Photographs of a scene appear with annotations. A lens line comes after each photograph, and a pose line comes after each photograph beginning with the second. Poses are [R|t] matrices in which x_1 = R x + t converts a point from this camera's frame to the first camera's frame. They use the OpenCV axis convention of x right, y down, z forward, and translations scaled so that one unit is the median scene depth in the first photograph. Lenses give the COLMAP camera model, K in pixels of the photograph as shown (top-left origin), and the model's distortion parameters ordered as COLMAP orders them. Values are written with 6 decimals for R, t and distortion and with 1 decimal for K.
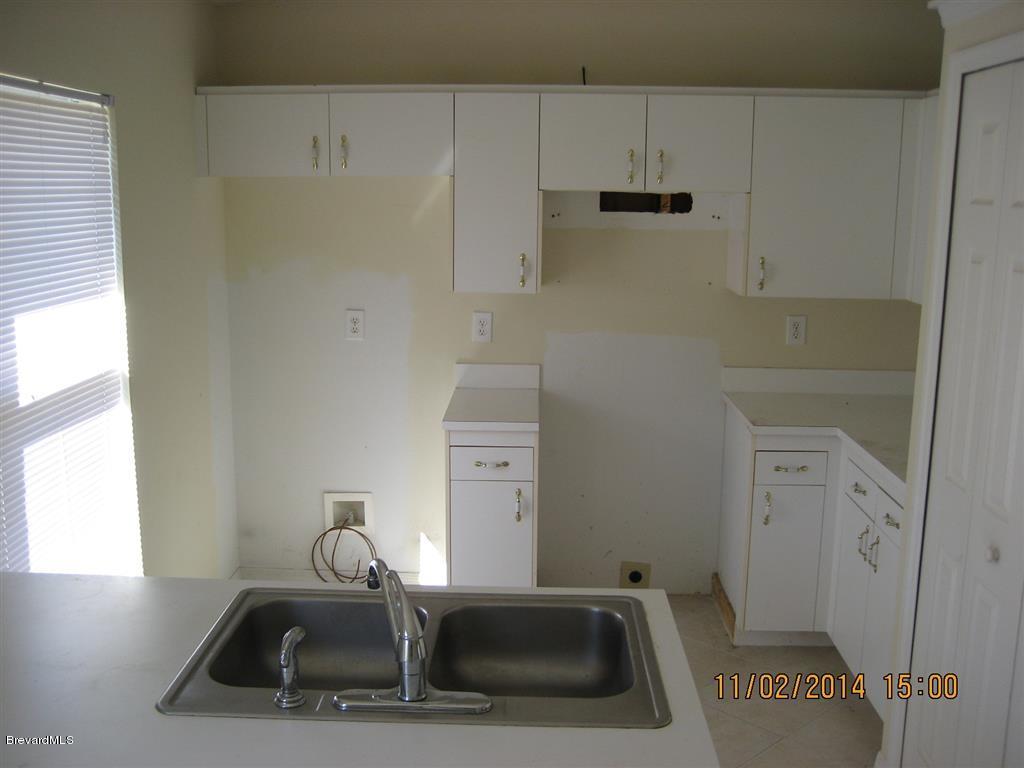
lens RADIAL K [[1066.5, 0, 512.0], [0, 1066.5, 384.0], [0, 0, 1]] dist [-0.130405, 0.195184]
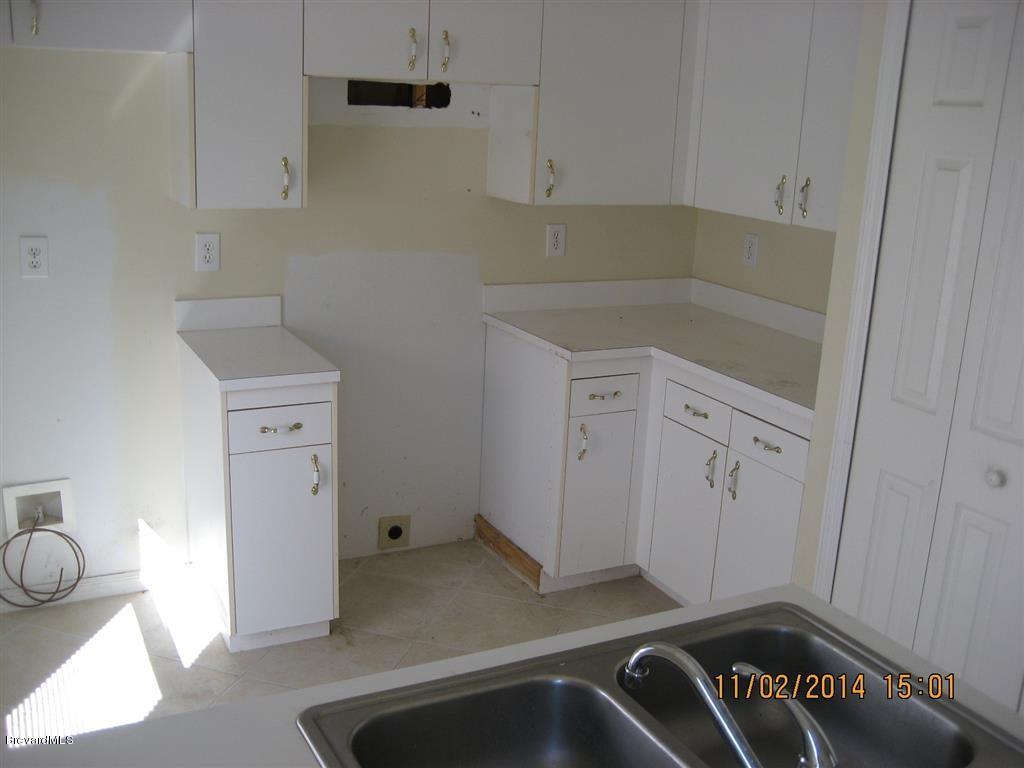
lens RADIAL K [[1066.5, 0, 512.0], [0, 1066.5, 384.0], [0, 0, 1]] dist [-0.130405, 0.195184]
pose [[0.881443, -0.098015, 0.462009, -0.203503], [0.055799, 0.992989, 0.104207, -0.026218], [-0.468983, -0.066073, 0.880732, 0.209605]]
